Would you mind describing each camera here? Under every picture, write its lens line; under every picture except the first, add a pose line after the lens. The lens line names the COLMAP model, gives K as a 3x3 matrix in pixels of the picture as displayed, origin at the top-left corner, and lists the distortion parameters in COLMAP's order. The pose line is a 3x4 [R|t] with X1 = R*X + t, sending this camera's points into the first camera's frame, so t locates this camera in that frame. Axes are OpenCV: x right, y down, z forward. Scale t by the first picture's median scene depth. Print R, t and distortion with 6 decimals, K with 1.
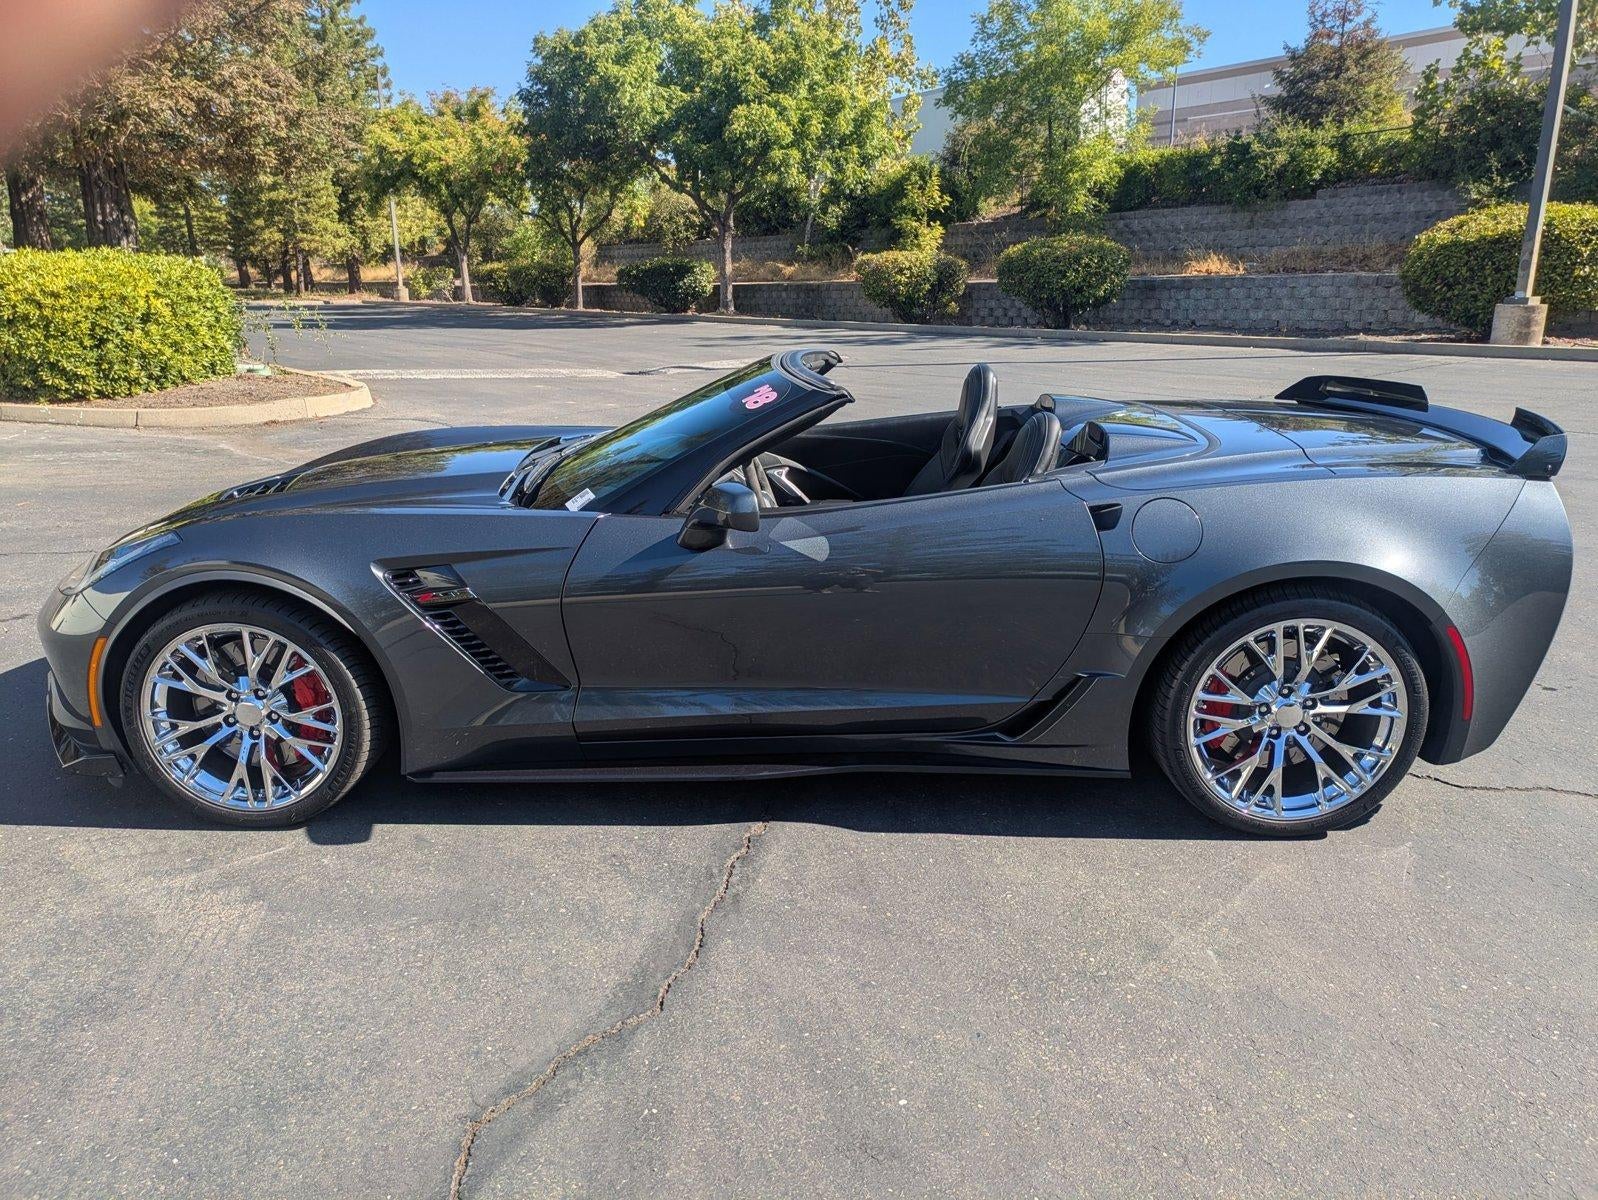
lens RADIAL K [[1164.5, 0, 791.7], [0, 1164.5, 605.3], [0, 0, 1]] dist [0.038227, -0.027347]
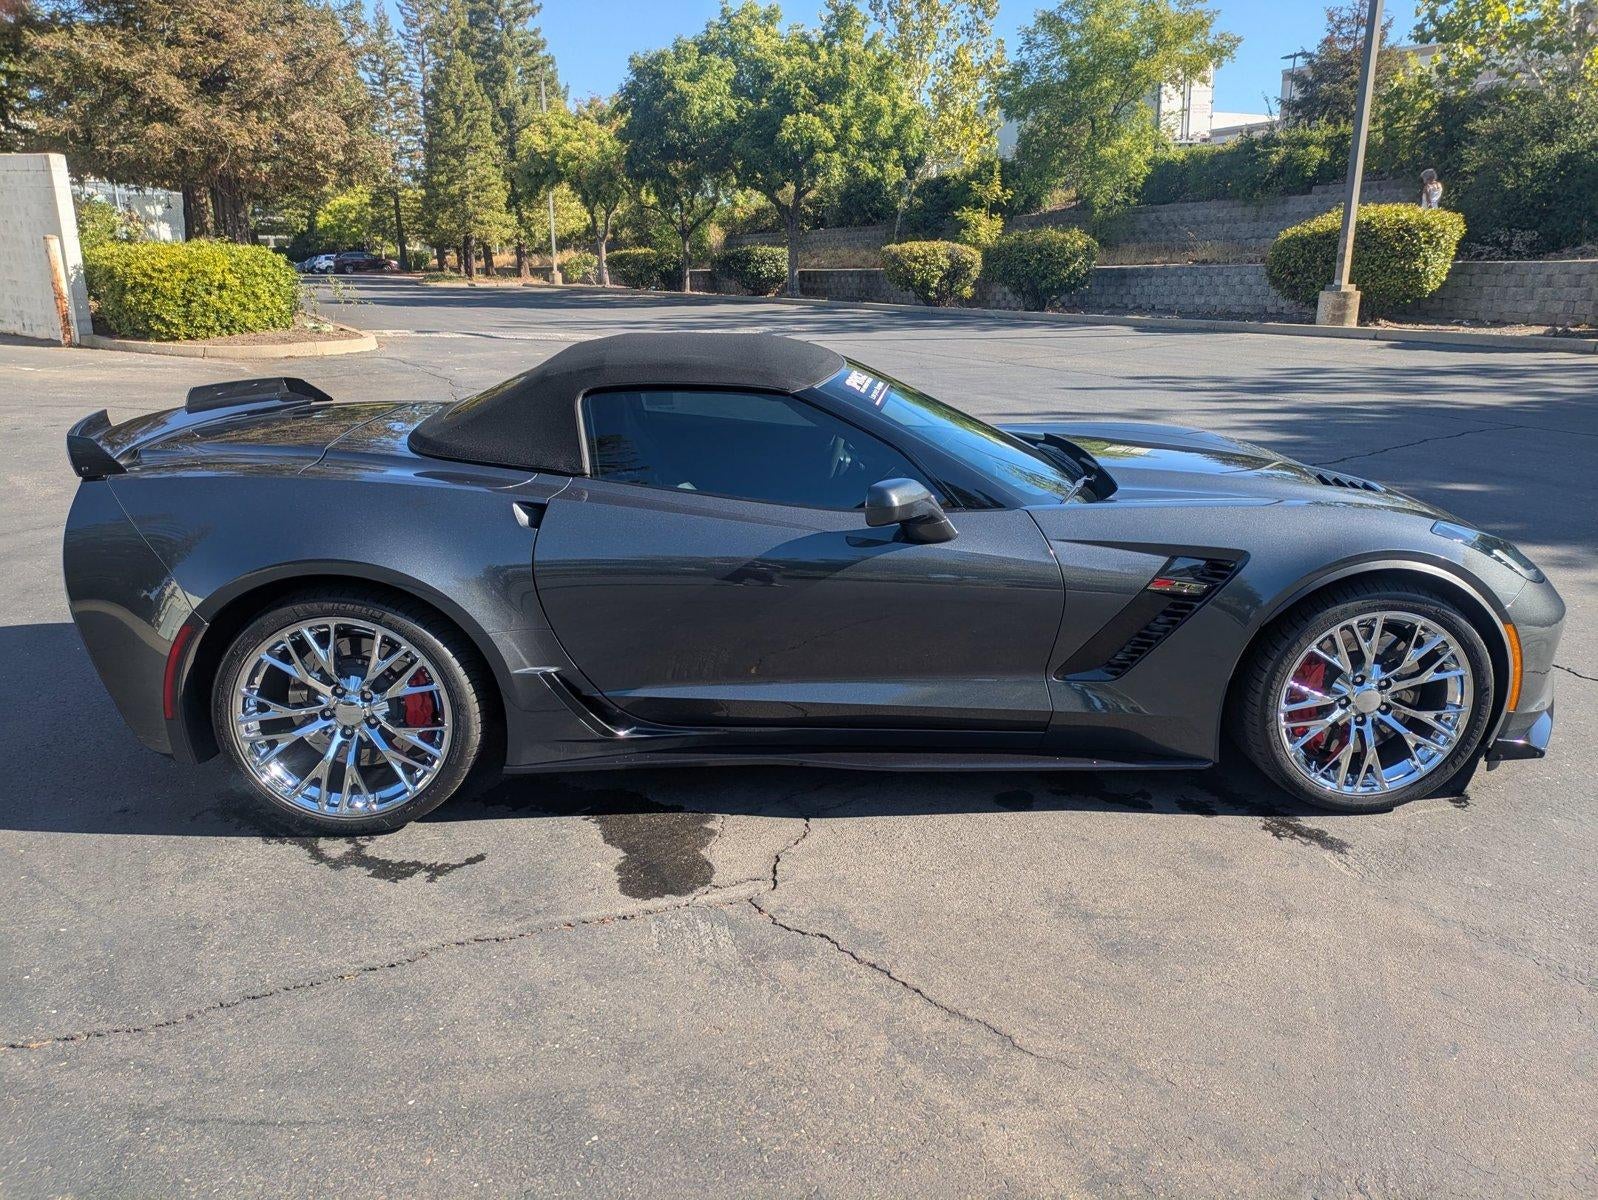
lens RADIAL K [[1164.5, 0, 801.1], [0, 1164.5, 604.7], [0, 0, 1]] dist [0.038227, -0.027347]
pose [[0.987340, 0.050328, -0.150425, 0.157988], [-0.048862, 0.998715, 0.013428, 0.038660], [0.150907, -0.005908, 0.988530, -0.138309]]
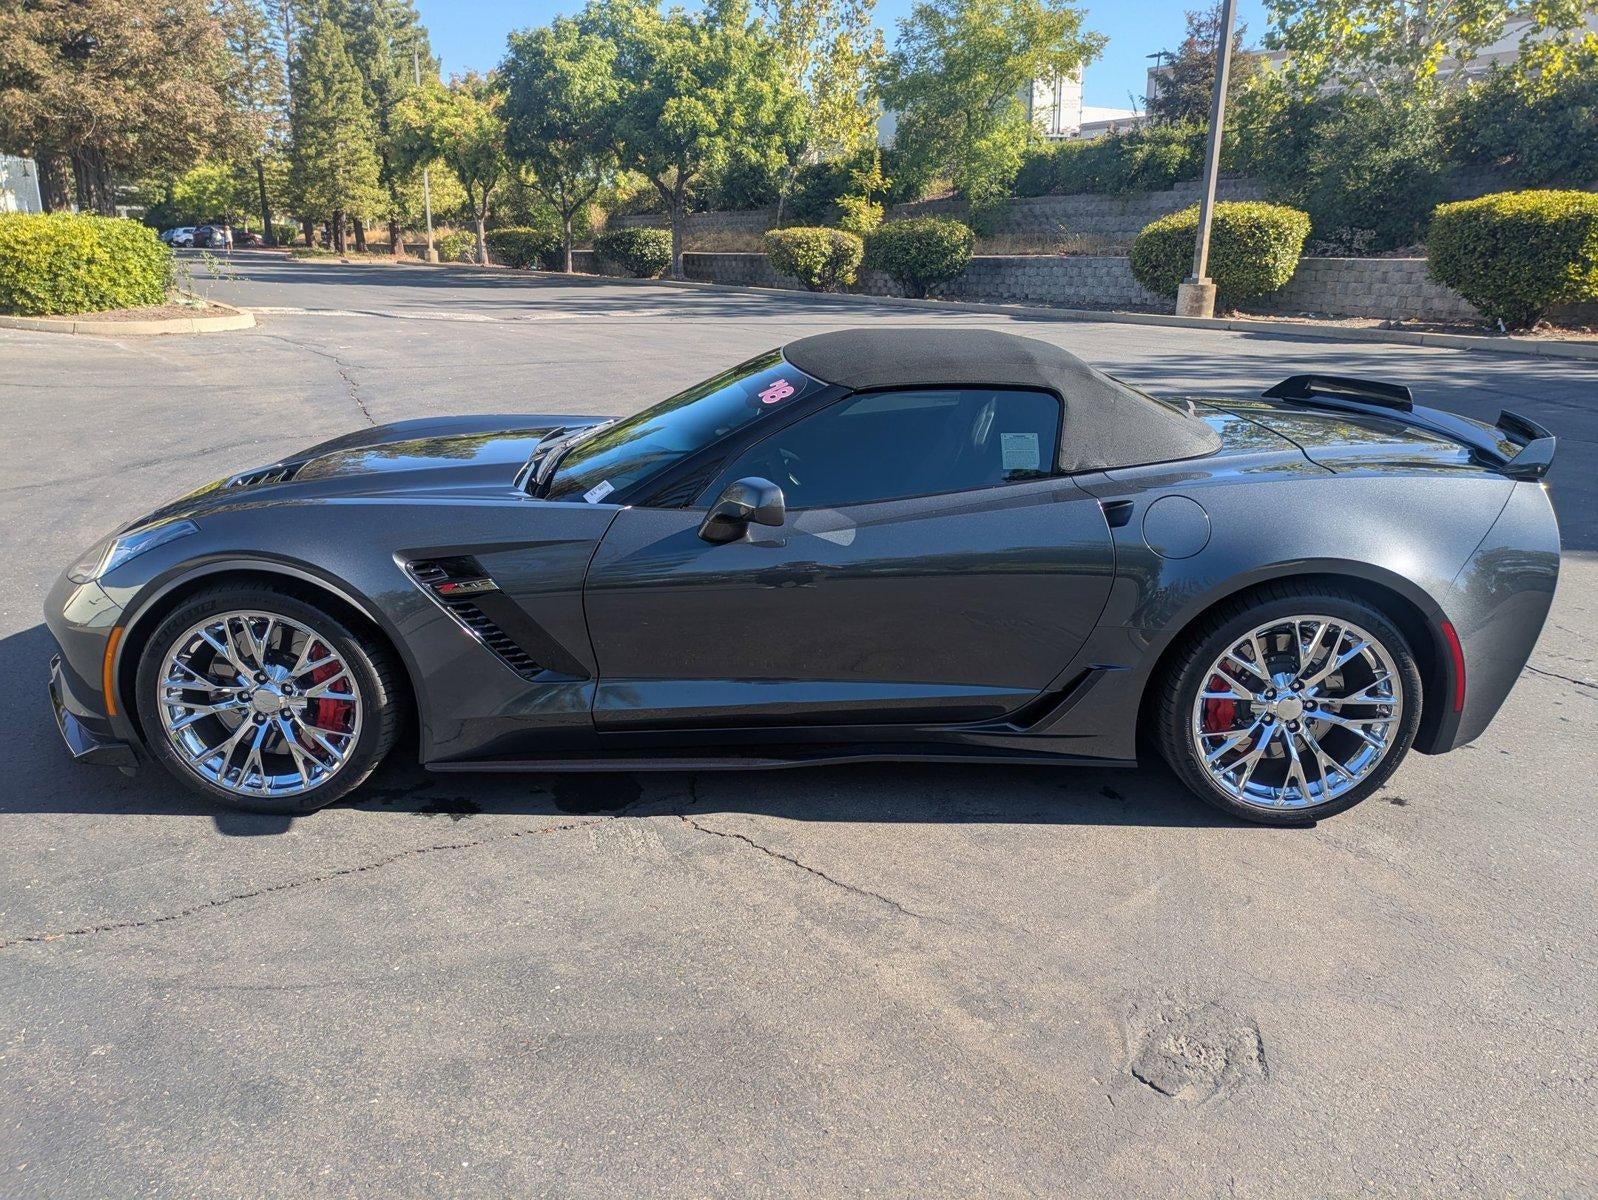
lens RADIAL K [[1164.5, 0, 793.4], [0, 1164.5, 602.2], [0, 0, 1]] dist [0.038227, -0.027347]
pose [[0.997374, 0.042581, -0.058586, 0.157522], [-0.041462, 0.998936, 0.020184, 0.042002], [0.059383, -0.017702, 0.998078, -0.153885]]
